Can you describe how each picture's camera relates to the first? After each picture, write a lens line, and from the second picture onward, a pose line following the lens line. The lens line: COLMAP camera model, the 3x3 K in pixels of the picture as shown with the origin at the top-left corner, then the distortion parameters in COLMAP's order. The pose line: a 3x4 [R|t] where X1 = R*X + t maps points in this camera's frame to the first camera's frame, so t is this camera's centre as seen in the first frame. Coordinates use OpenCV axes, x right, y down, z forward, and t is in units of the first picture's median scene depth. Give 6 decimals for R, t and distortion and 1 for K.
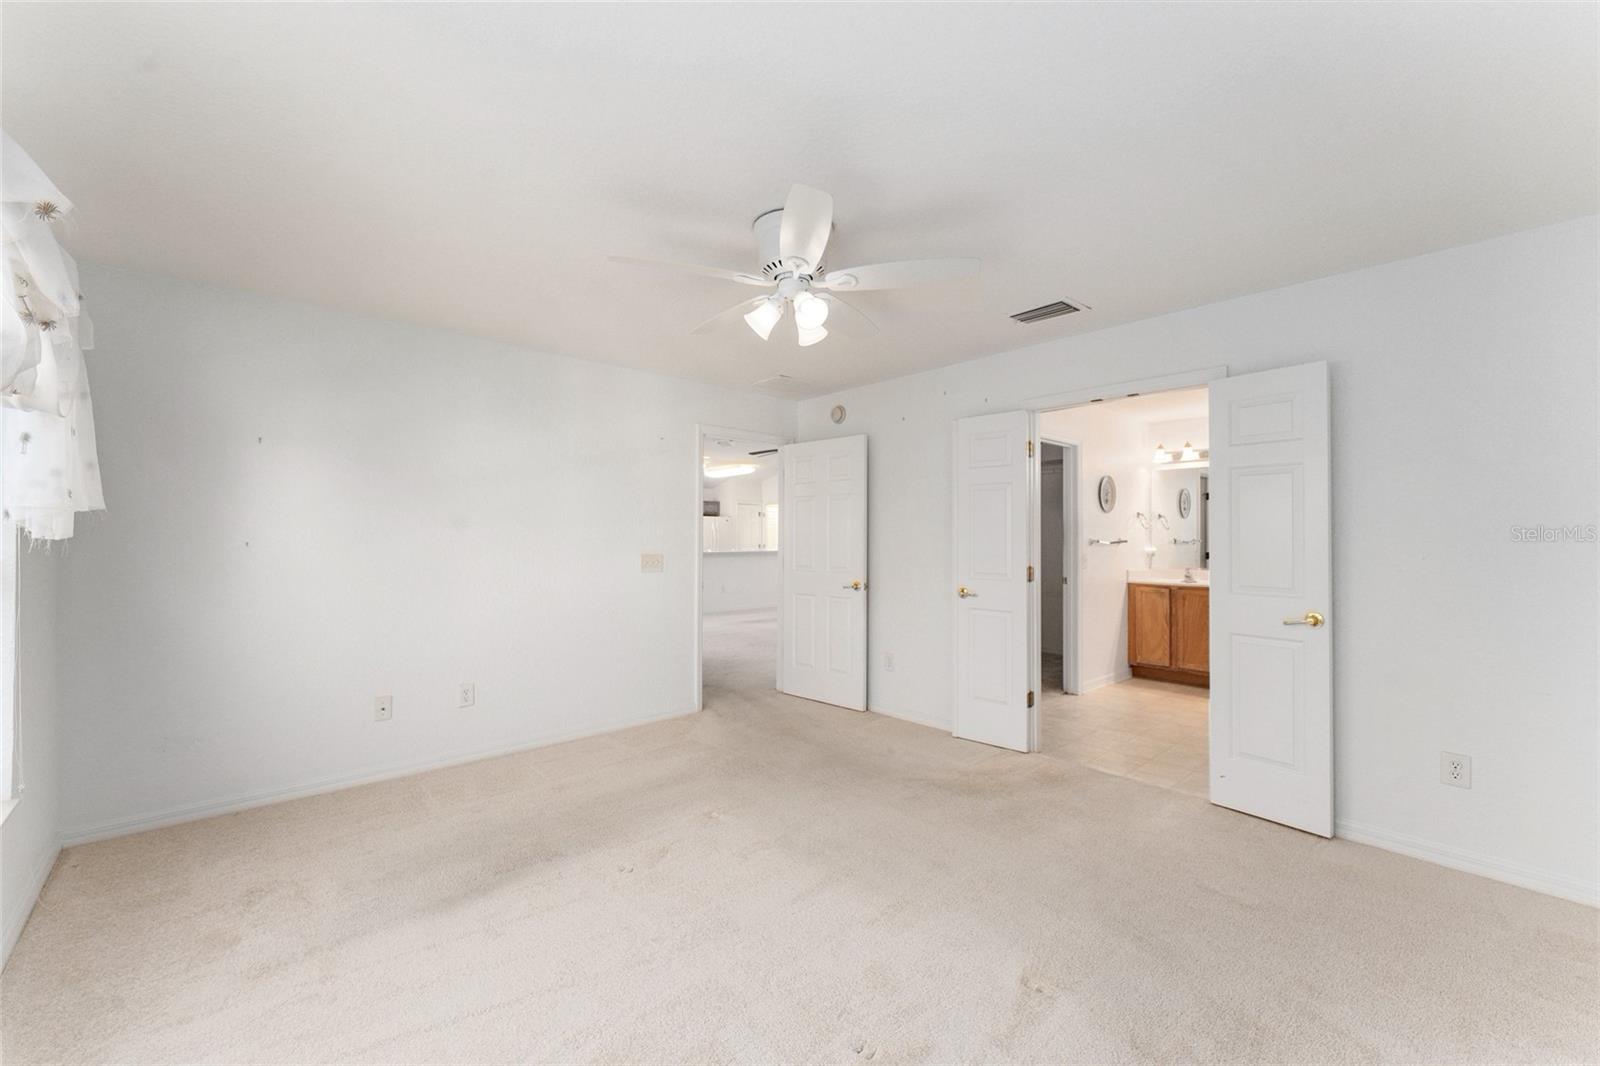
lens RADIAL K [[637.8, 0, 795.8], [0, 637.8, 534.0], [0, 0, 1]] dist [-0.003714, 0.001672]
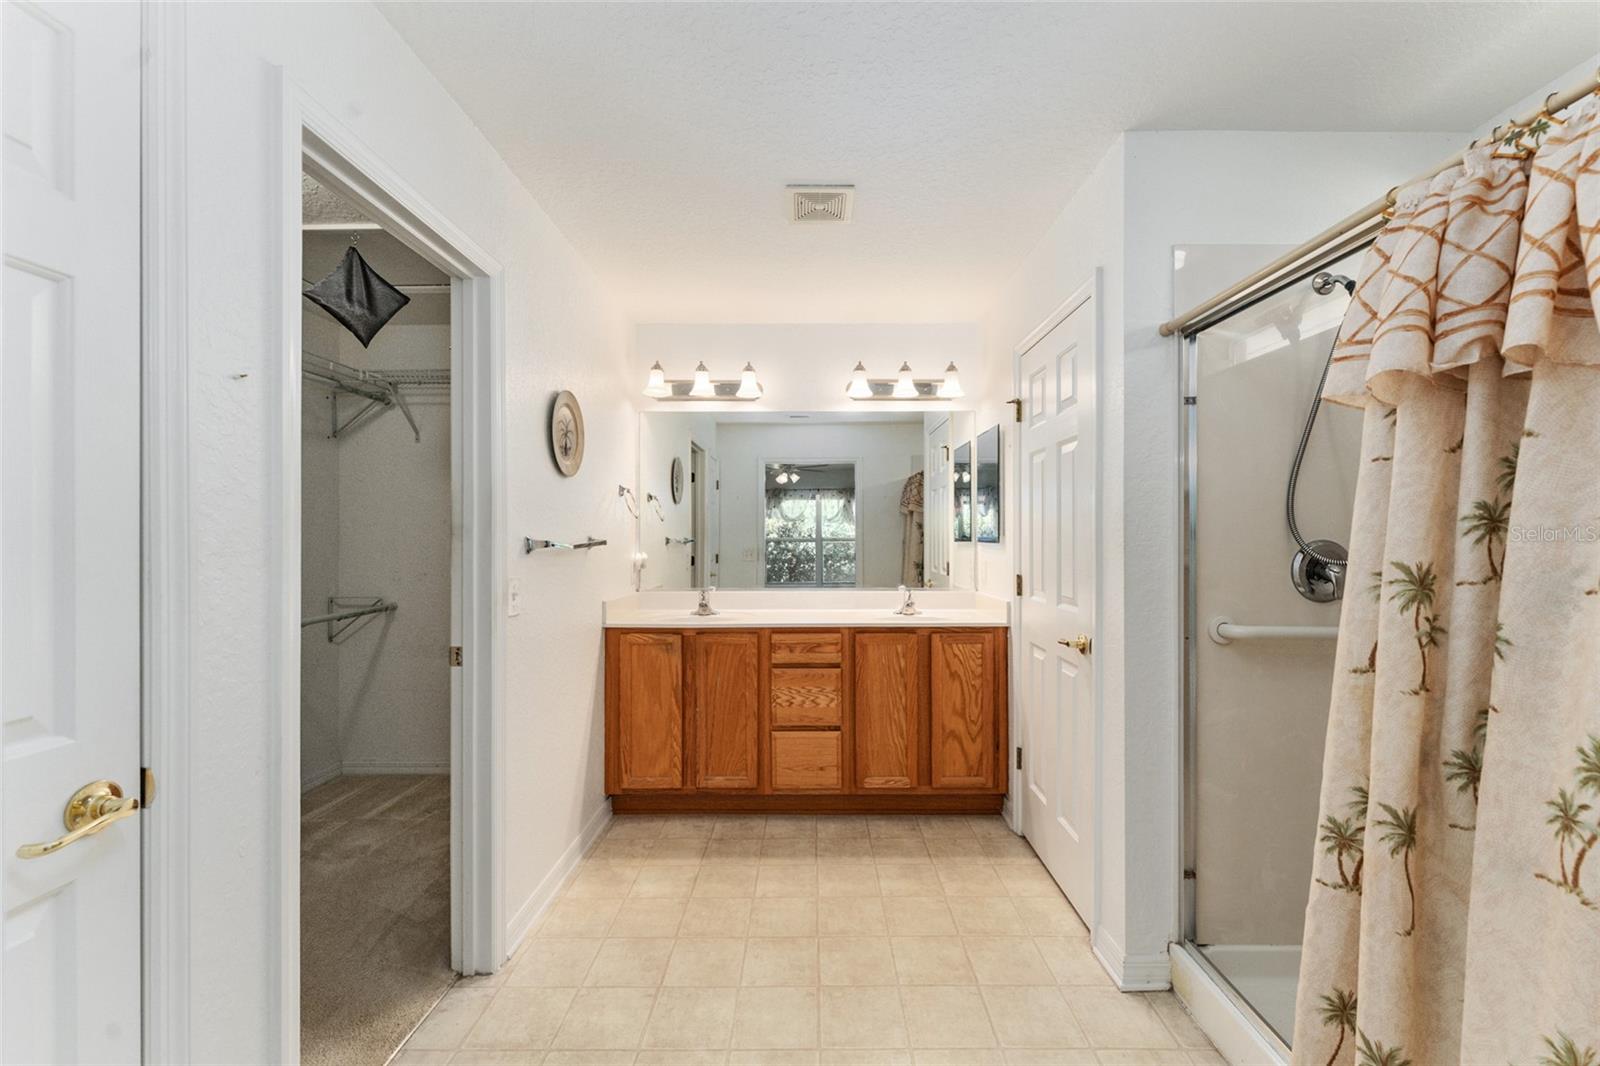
lens RADIAL K [[637.8, 0, 796.4], [0, 637.8, 534.7], [0, 0, 1]] dist [-0.003714, 0.001672]
pose [[0.674354, 0.000960, 0.738407, 0.268995], [-0.000530, 1.000000, -0.000816, 0.006818], [-0.738408, 0.000159, 0.674354, 0.581794]]
